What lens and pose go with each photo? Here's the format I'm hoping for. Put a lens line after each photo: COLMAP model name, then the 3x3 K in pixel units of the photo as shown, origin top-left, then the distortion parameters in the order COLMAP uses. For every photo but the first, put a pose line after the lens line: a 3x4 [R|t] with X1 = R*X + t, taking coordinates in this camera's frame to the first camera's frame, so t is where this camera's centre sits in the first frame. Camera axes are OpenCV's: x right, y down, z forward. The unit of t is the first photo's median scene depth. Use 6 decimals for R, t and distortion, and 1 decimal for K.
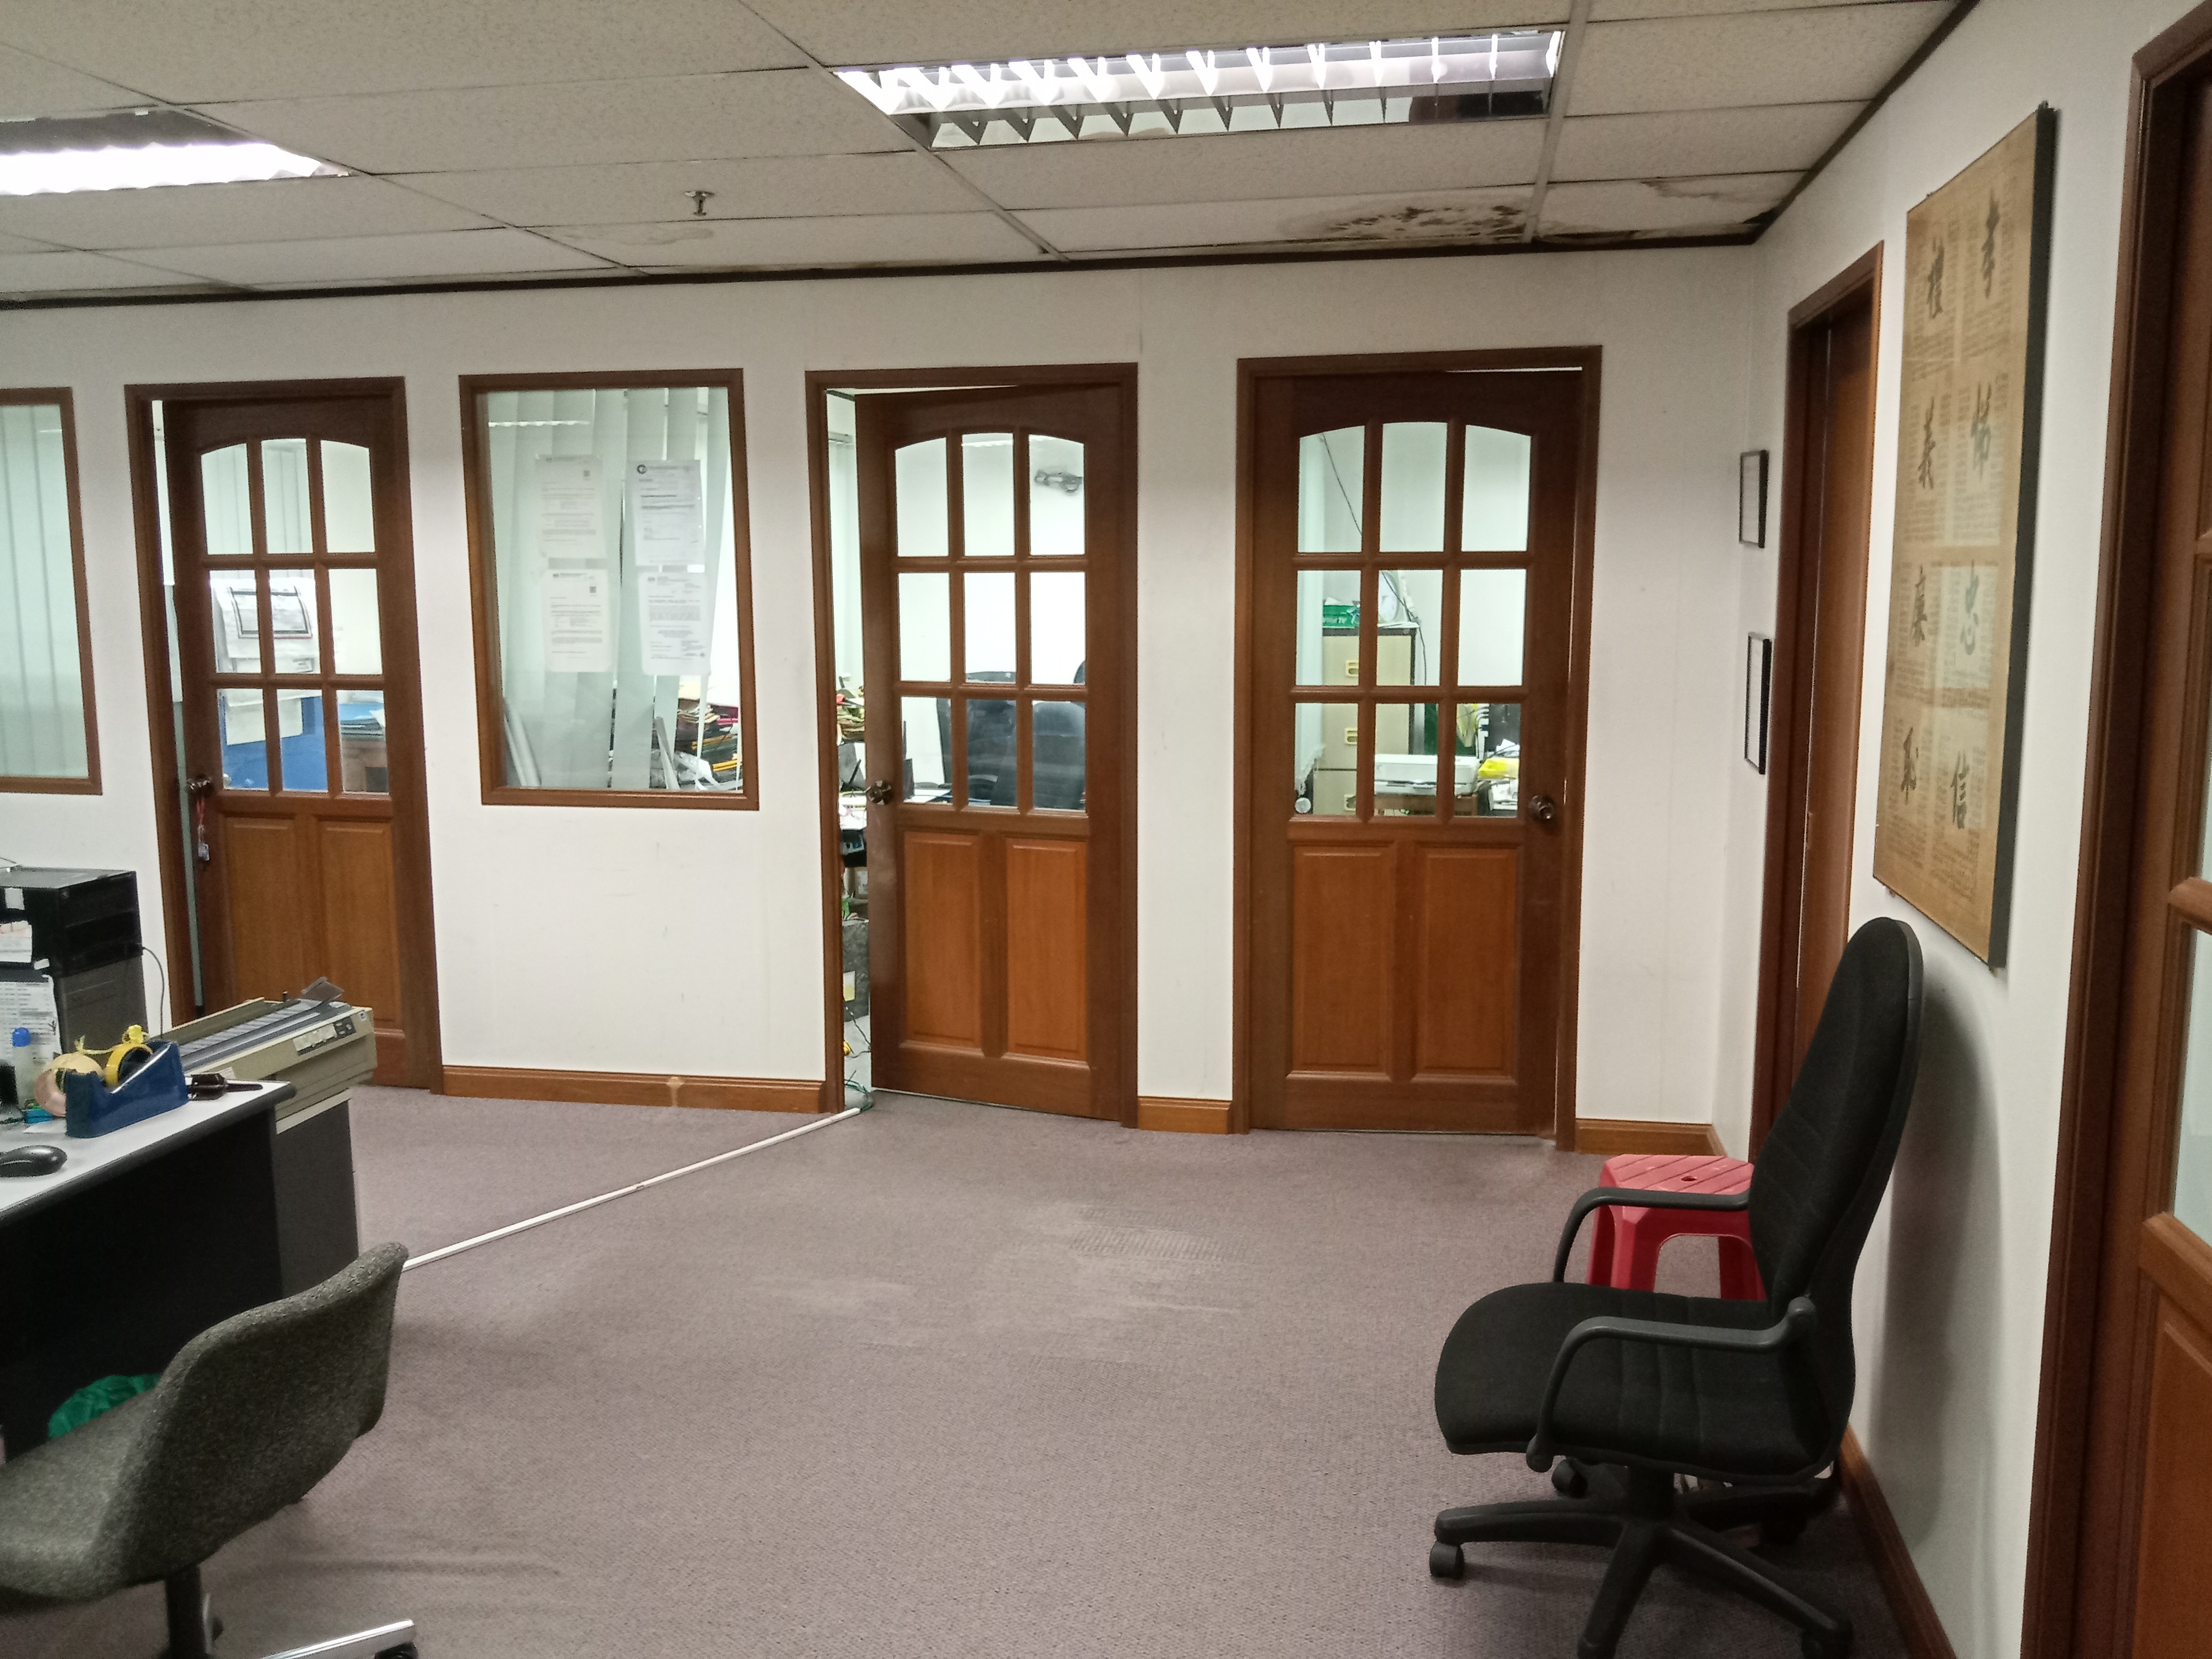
lens RADIAL K [[1788.4, 0, 1113.5], [0, 1788.4, 831.8], [0, 0, 1]] dist [0.001182, -0.121951]
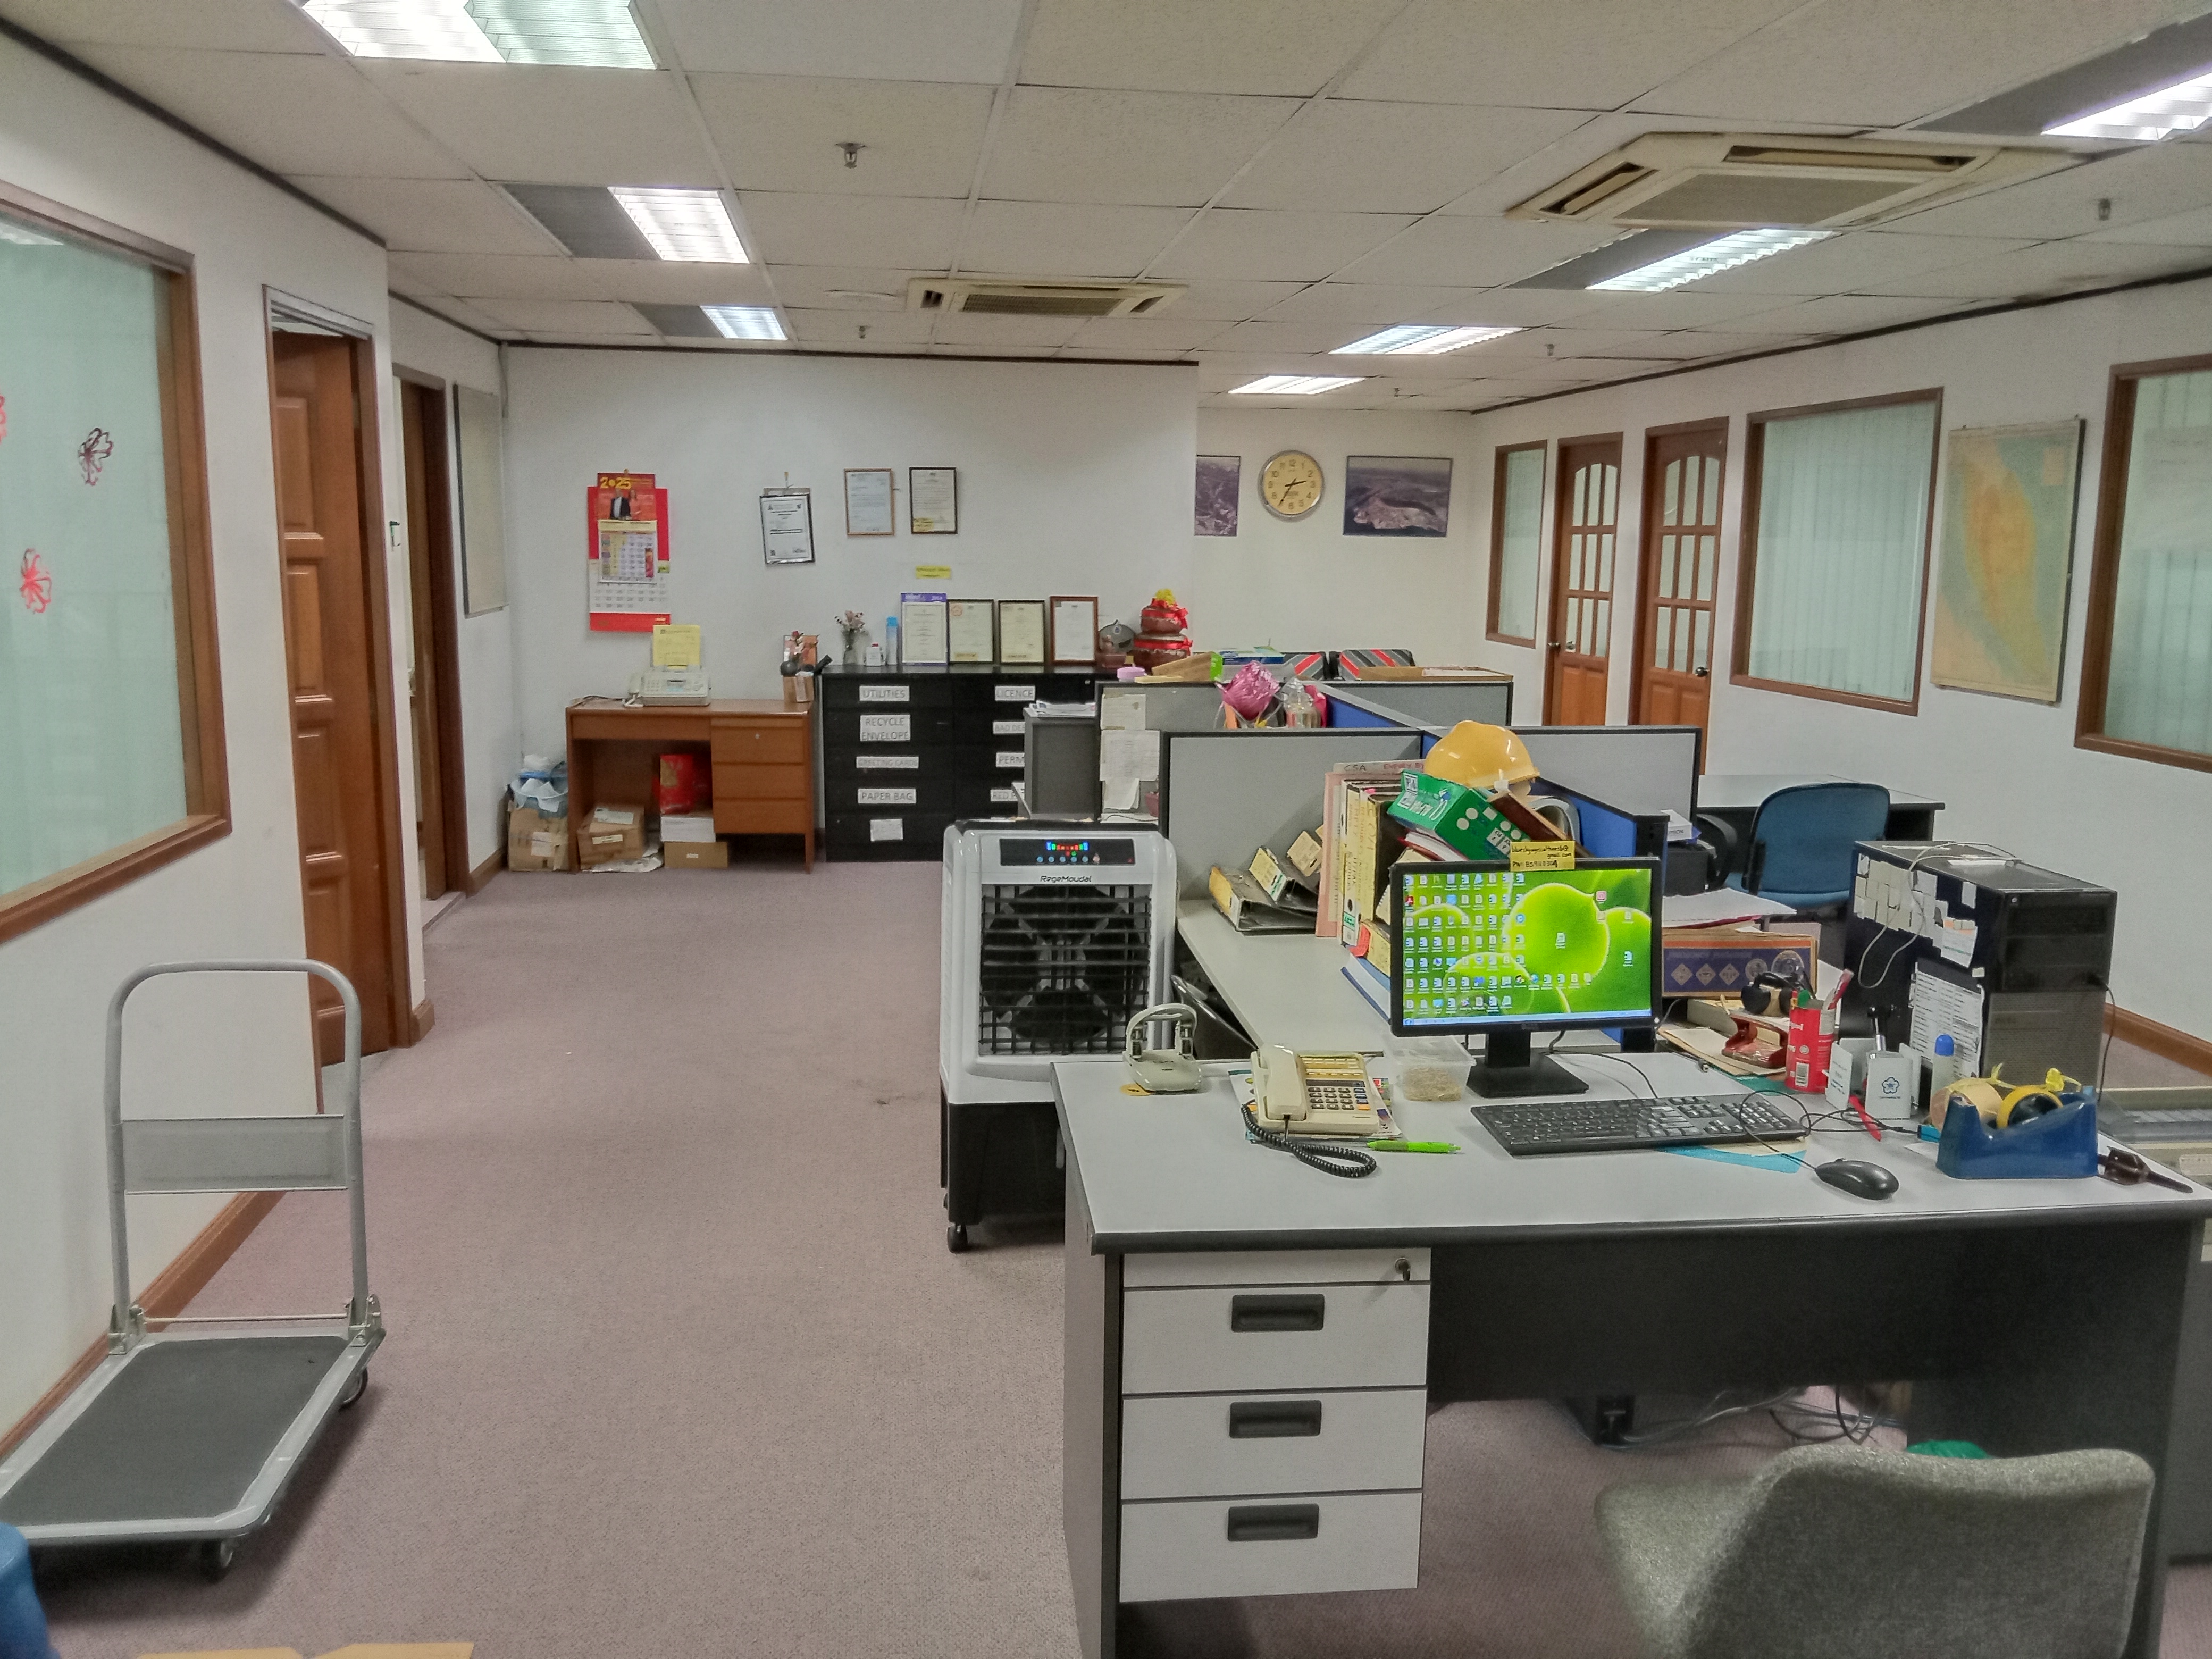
lens RADIAL K [[1733.3, 0, 1106.0], [0, 1733.3, 829.5], [0, 0, 1]] dist [0.066259, -0.163762]
pose [[0.291477, 0.159606, -0.943169, 0.084432], [-0.146717, 0.981775, 0.120798, -0.037846], [0.945259, 0.103169, 0.309582, 0.300065]]
